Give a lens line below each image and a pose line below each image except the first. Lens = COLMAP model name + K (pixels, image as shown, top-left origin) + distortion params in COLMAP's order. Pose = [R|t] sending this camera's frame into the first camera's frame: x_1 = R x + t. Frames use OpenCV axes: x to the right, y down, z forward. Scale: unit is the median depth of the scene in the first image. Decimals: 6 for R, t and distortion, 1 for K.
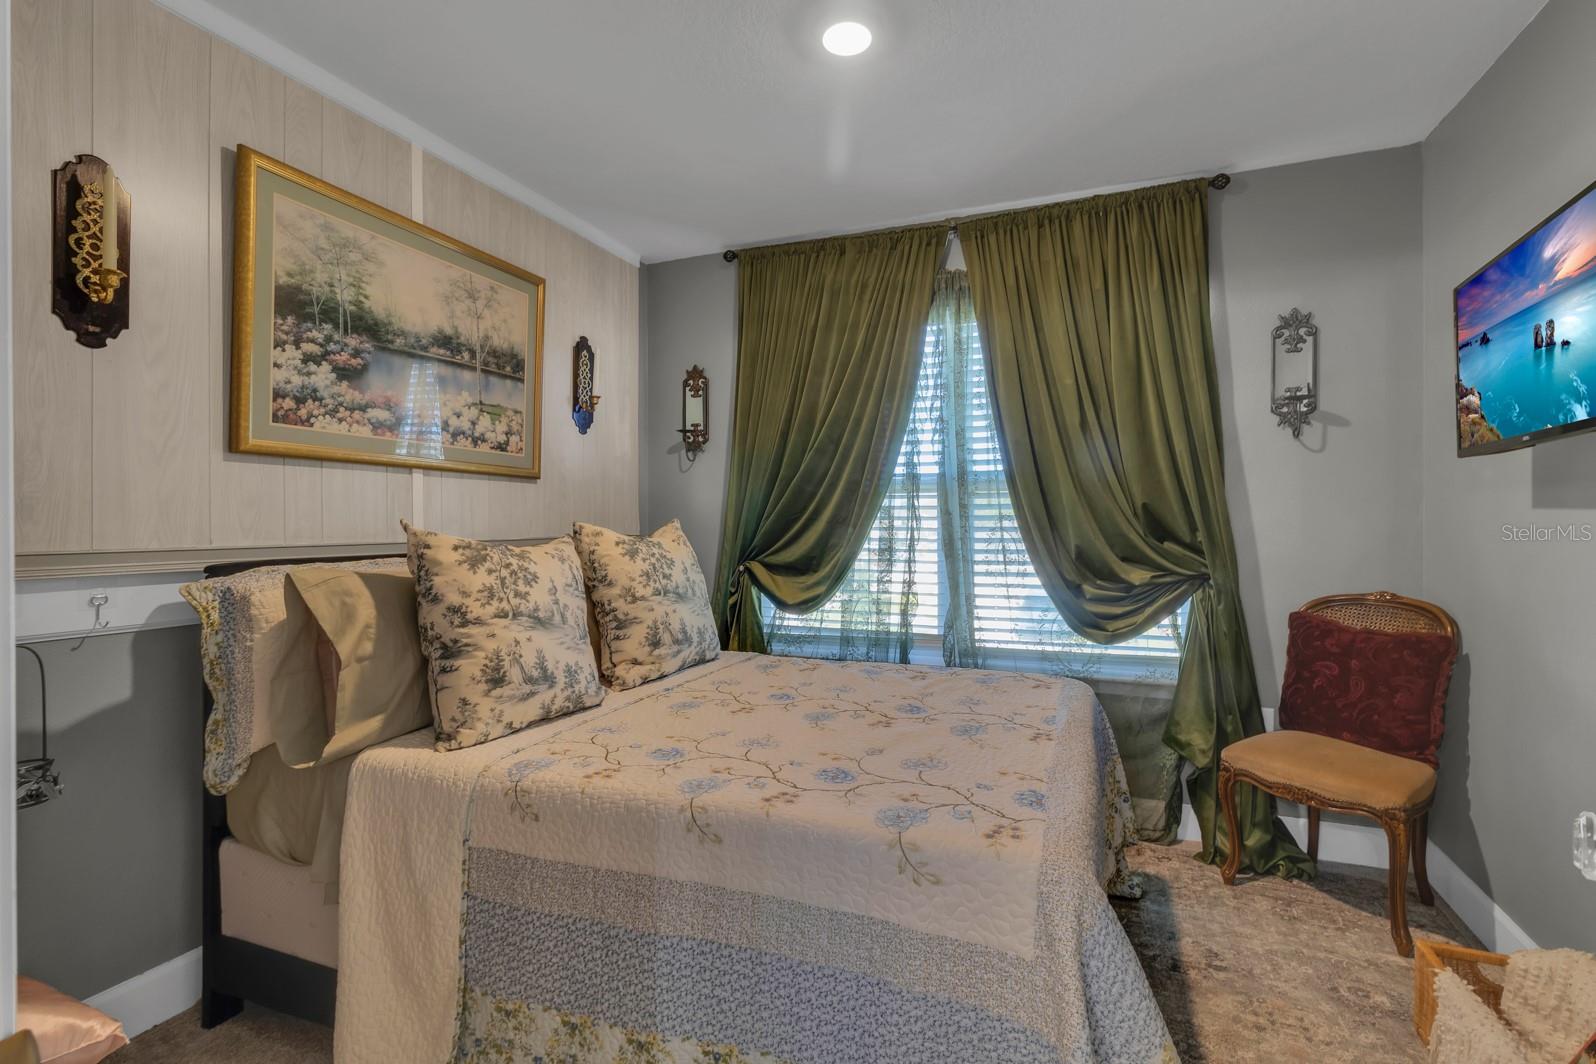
lens RADIAL K [[736.9, 0, 799.6], [0, 736.9, 525.9], [0, 0, 1]] dist [-0.000057, -0.000041]
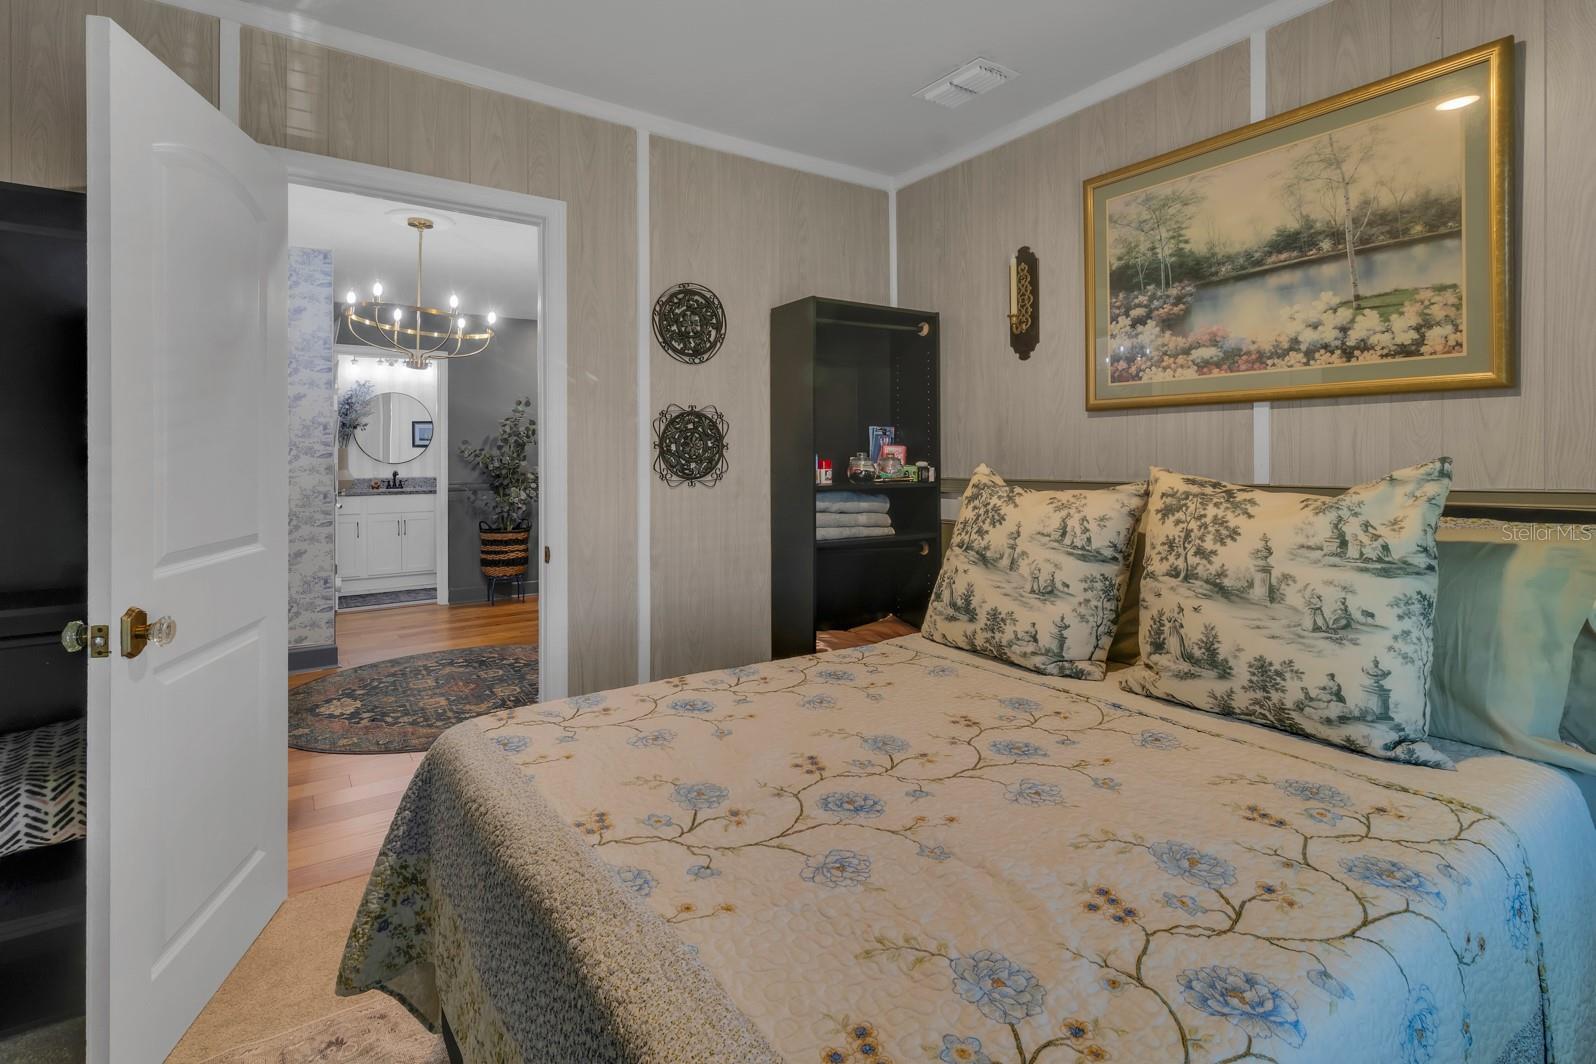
lens RADIAL K [[736.9, 0, 759.8], [0, 736.9, 450.8], [0, 0, 1]] dist [-0.000057, -0.000041]
pose [[-0.557438, -0.001573, -0.830217, 0.593528], [0.009705, 0.999918, -0.008411, -0.019453], [0.830162, -0.012746, -0.557377, 1.091652]]
